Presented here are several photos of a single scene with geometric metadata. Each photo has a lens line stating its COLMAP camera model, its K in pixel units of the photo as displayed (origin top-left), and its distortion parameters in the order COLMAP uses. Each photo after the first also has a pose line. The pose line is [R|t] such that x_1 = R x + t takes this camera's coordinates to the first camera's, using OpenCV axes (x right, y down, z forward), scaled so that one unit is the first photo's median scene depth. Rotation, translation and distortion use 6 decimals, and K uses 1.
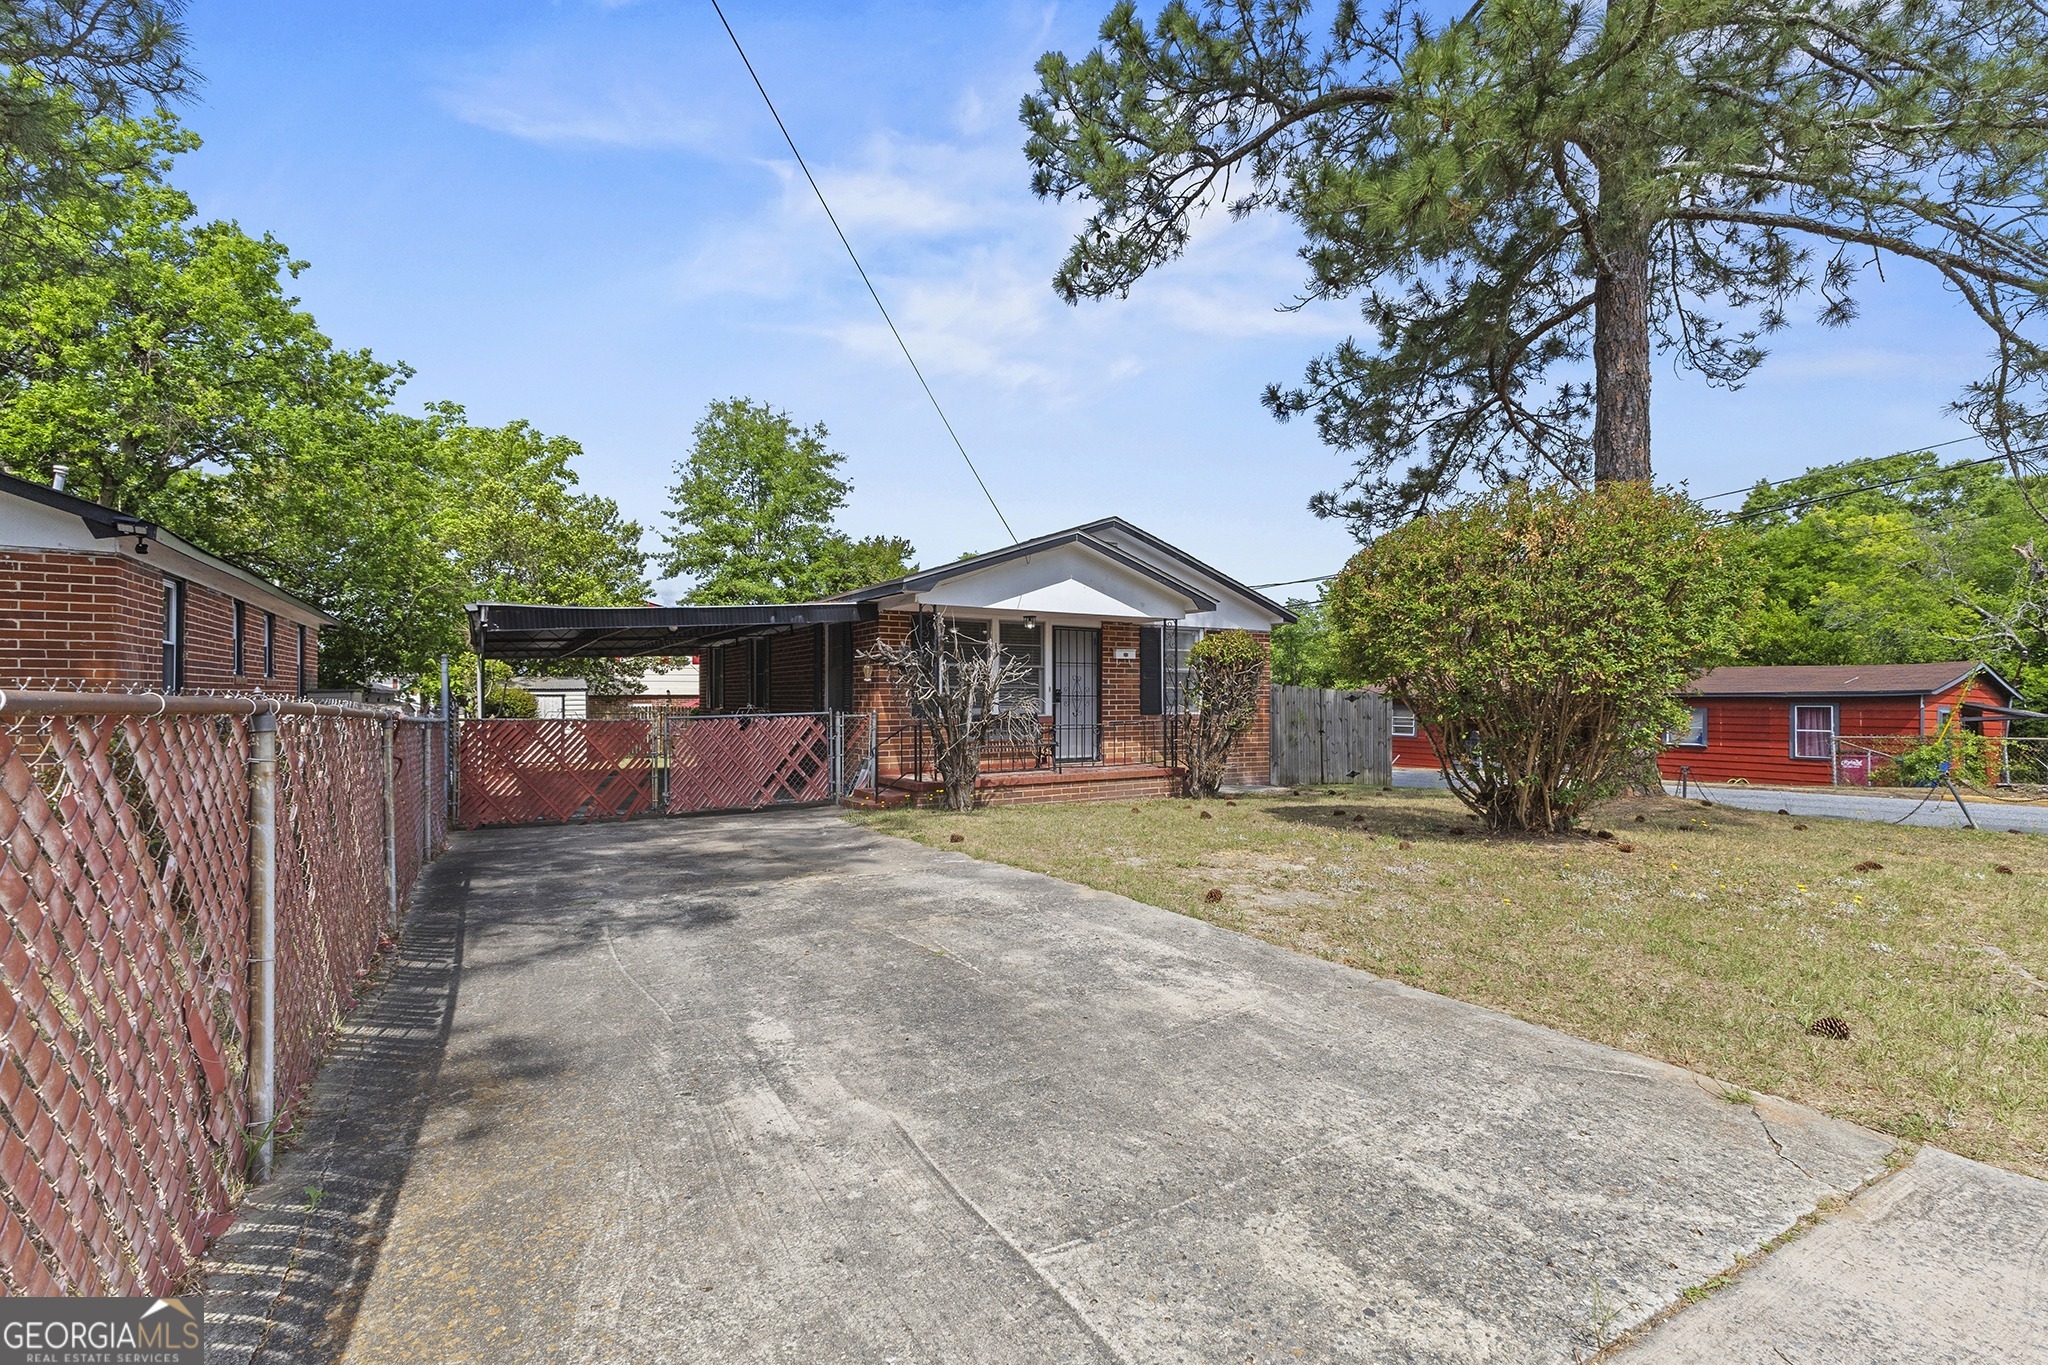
lens RADIAL K [[893.9, 0, 1049.8], [0, 893.9, 692.9], [0, 0, 1]] dist [0.012195, -0.000996]
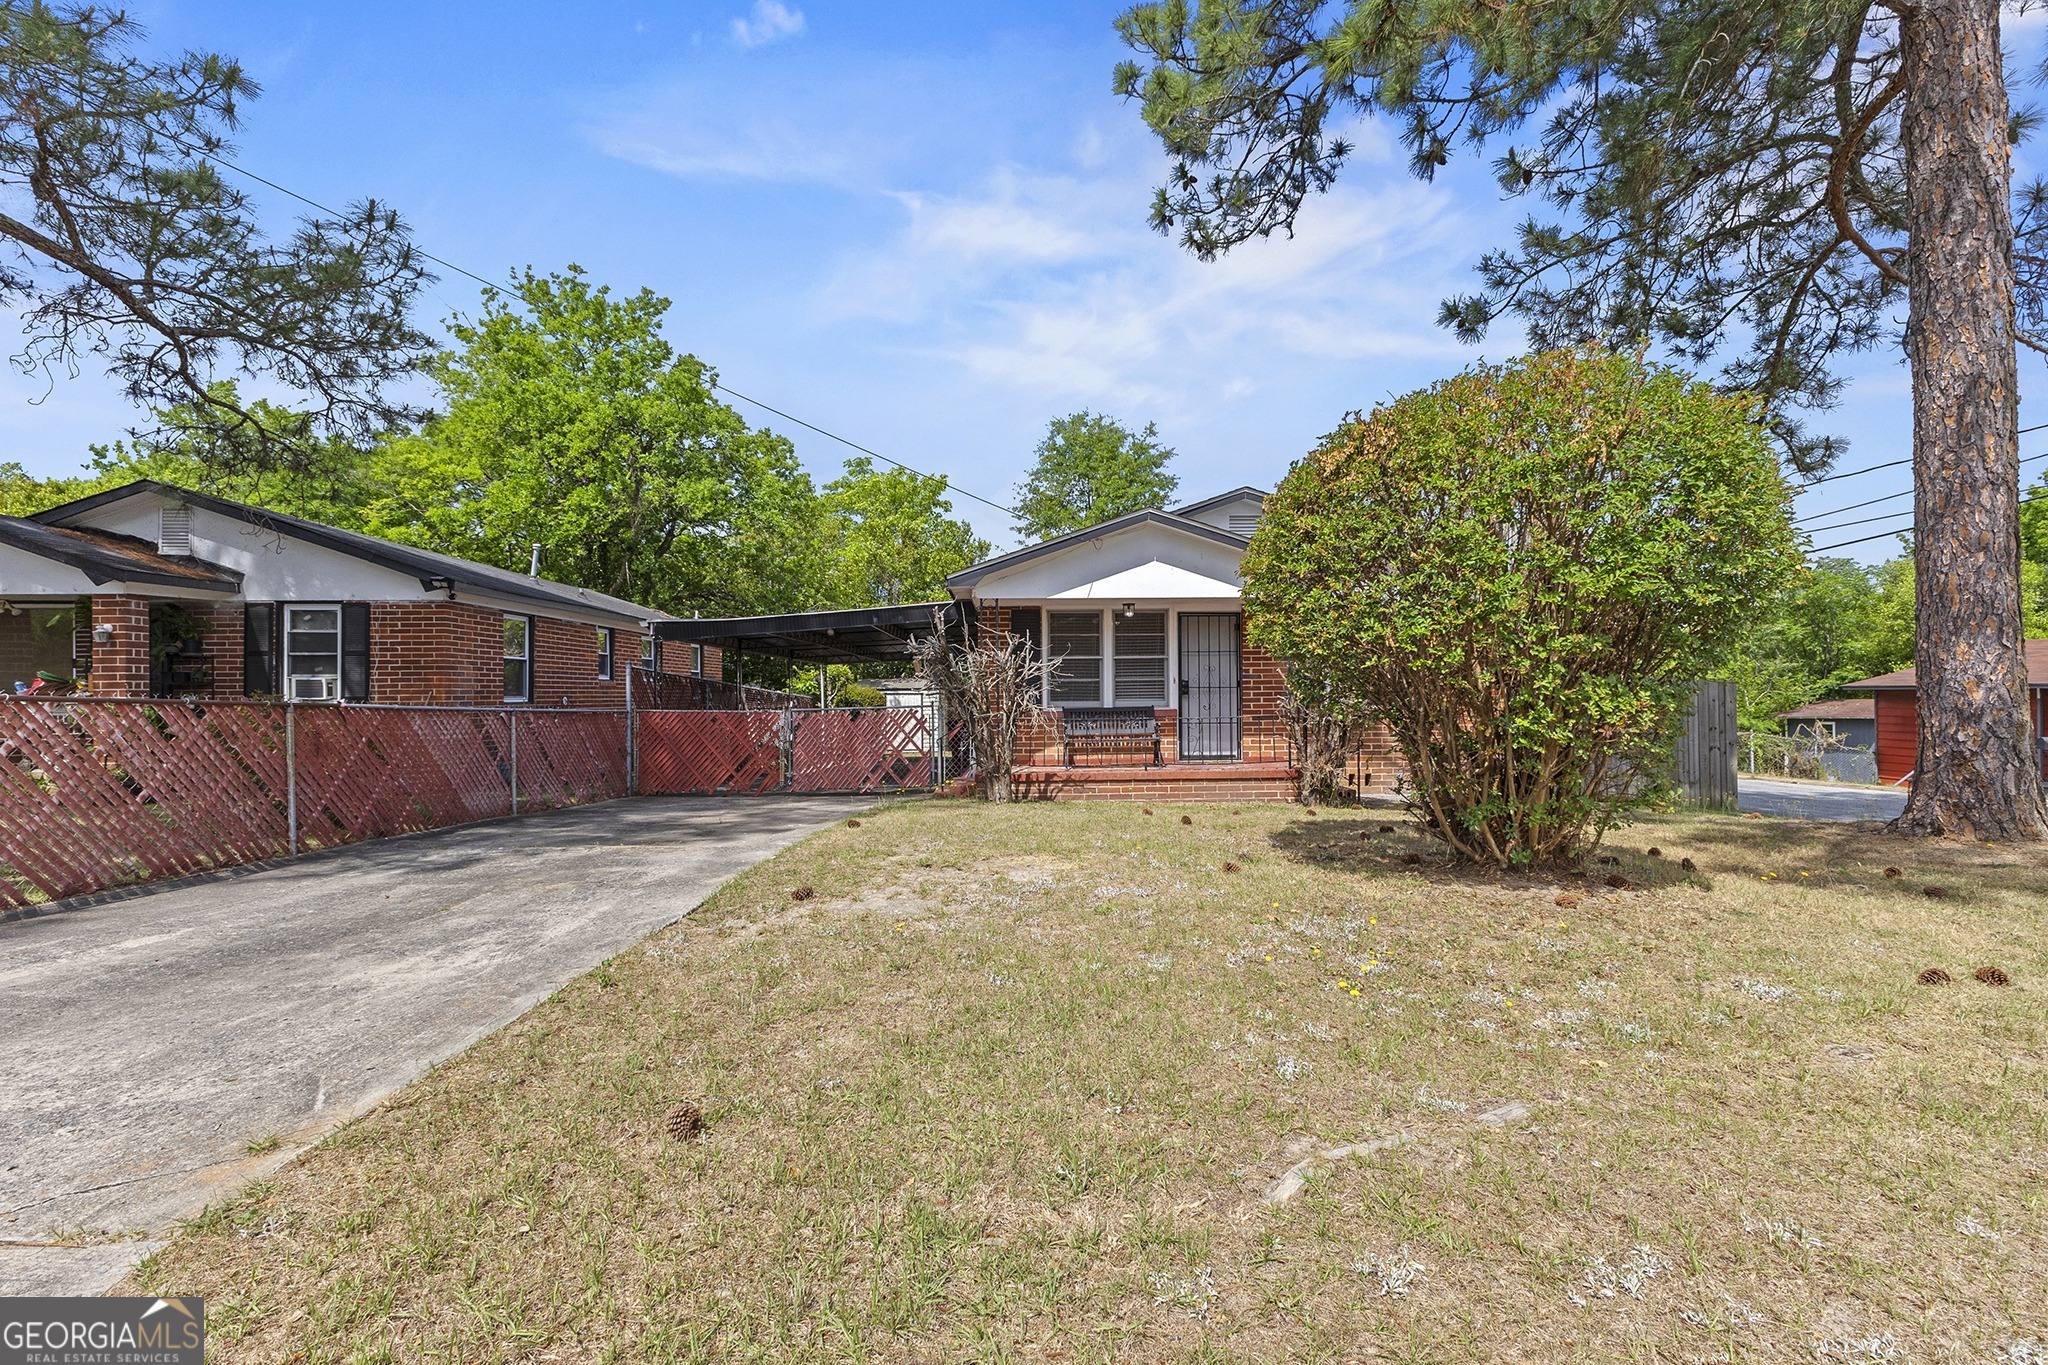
lens RADIAL K [[893.9, 0, 1026.2], [0, 893.9, 685.9], [0, 0, 1]] dist [0.012195, -0.000996]
pose [[0.862765, -0.013513, -0.505425, 0.341396], [0.011558, 0.999909, -0.007004, 0.006206], [0.505473, 0.000201, 0.862842, 0.118552]]
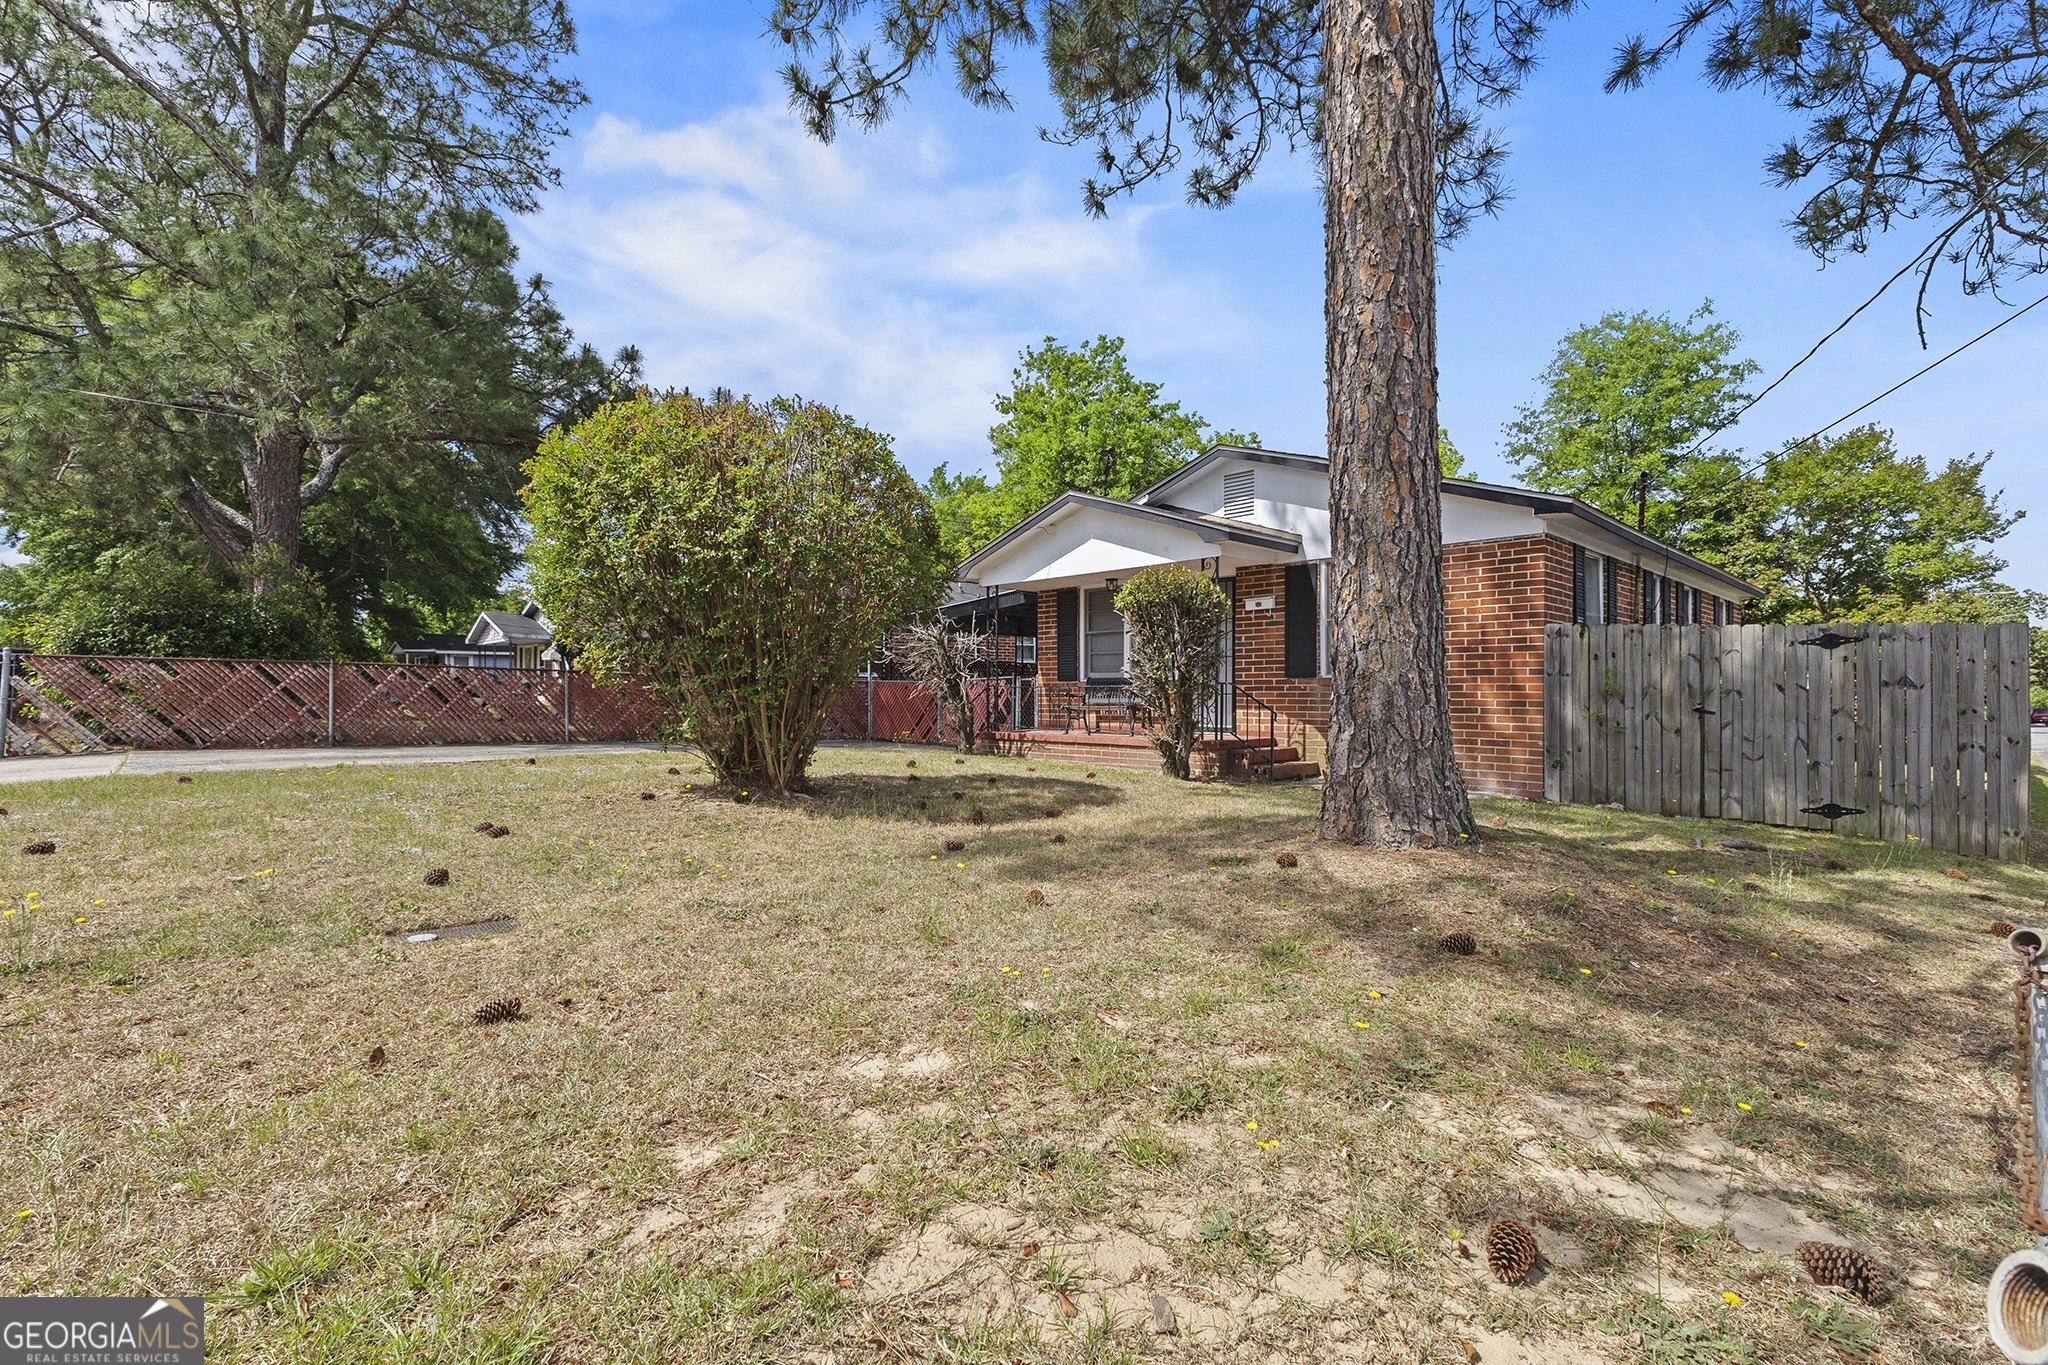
lens RADIAL K [[893.9, 0, 1025.8], [0, 893.9, 692.0], [0, 0, 1]] dist [0.012195, -0.000996]
pose [[0.215218, 0.005053, -0.976553, 0.878518], [0.011731, 0.999901, 0.007759, 0.029789], [0.976495, -0.013126, 0.215138, 0.649095]]
